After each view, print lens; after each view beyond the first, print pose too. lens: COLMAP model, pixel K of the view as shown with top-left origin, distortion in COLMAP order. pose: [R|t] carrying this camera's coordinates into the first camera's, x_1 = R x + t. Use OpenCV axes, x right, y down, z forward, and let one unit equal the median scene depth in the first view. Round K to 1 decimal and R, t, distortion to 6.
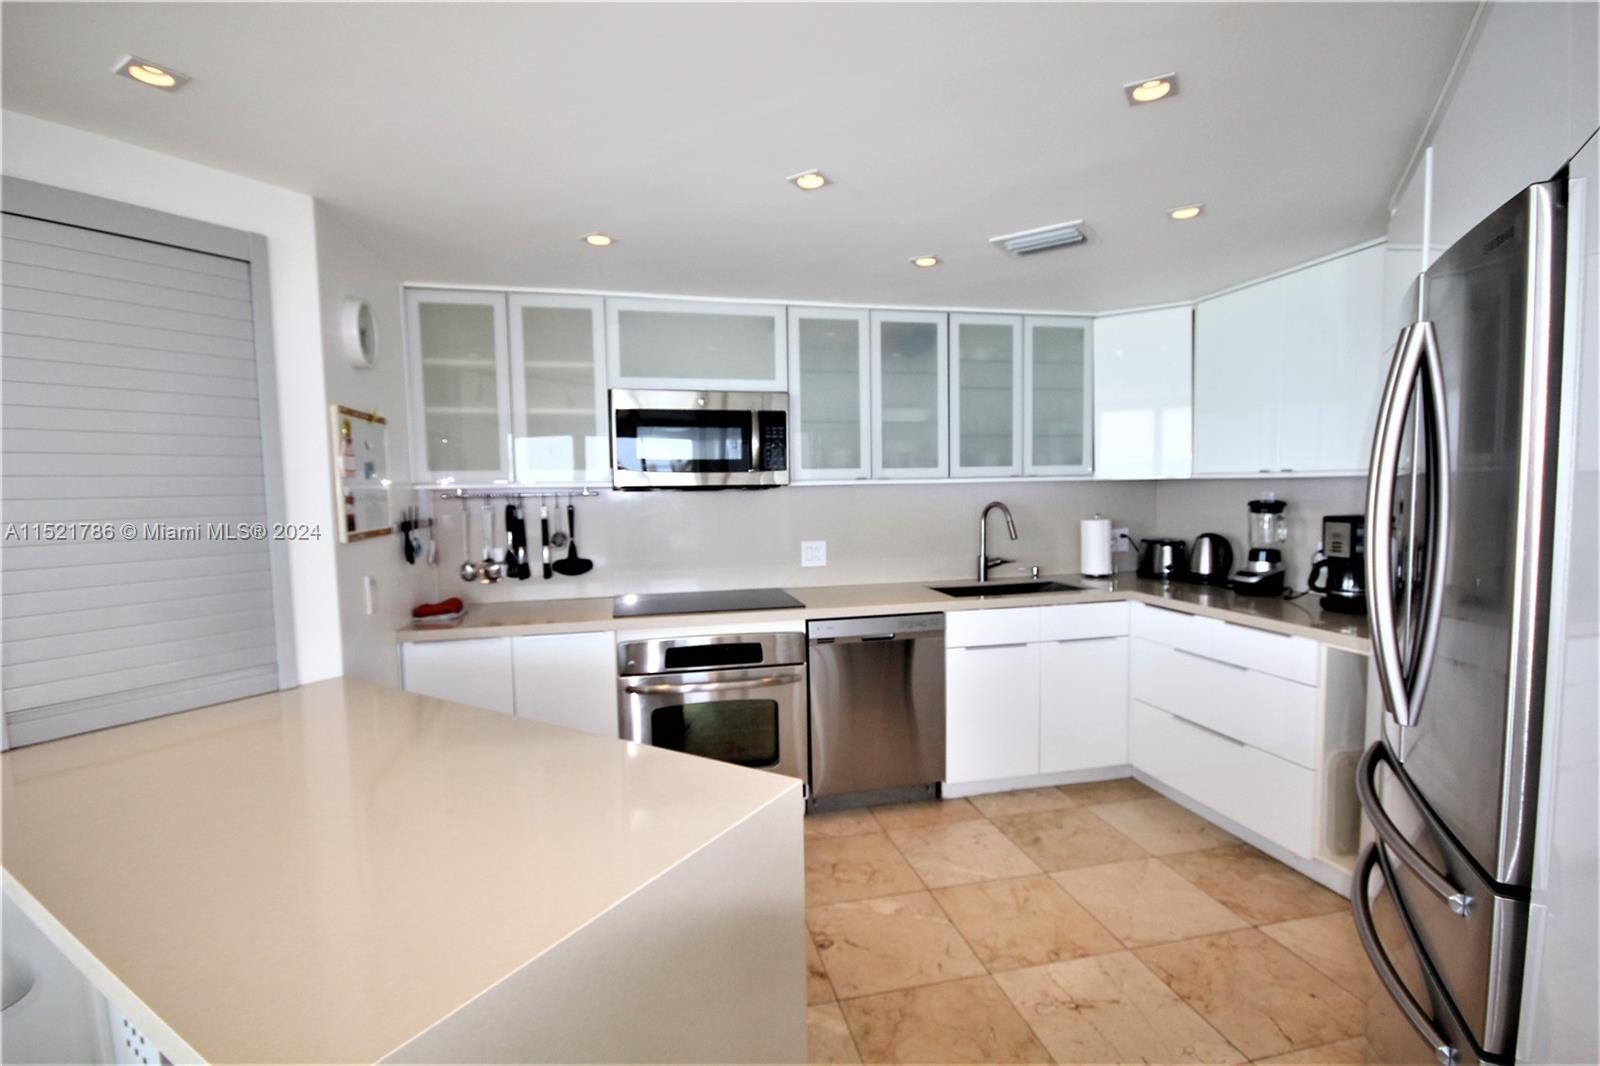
lens RADIAL K [[735.1, 0, 800.0], [0, 735.1, 541.1], [0, 0, 1]] dist [0.001961, -0.005092]
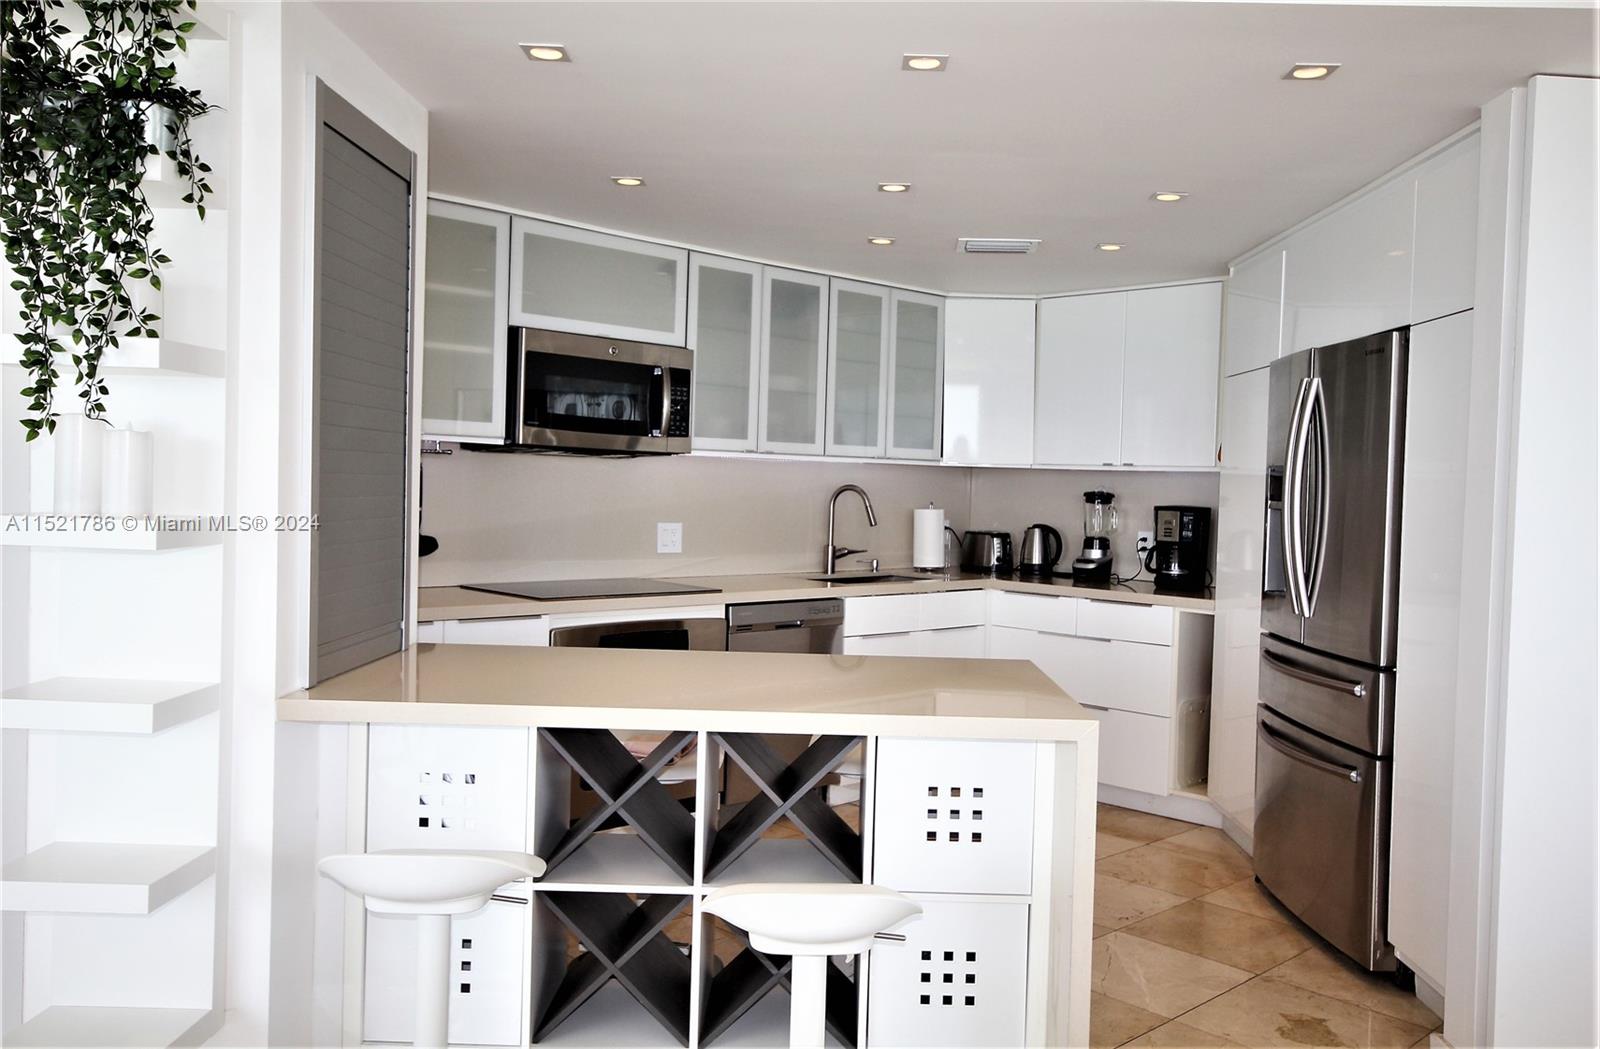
lens RADIAL K [[1284.7, 0, 800.0], [0, 1284.7, 524.5], [0, 0, 1]] dist [-0.000858, 0.000655]
pose [[0.861865, 0.024728, 0.506535, -0.663565], [-0.005067, 0.999181, -0.040157, 0.067130], [-0.507113, 0.032043, 0.861284, -0.372085]]
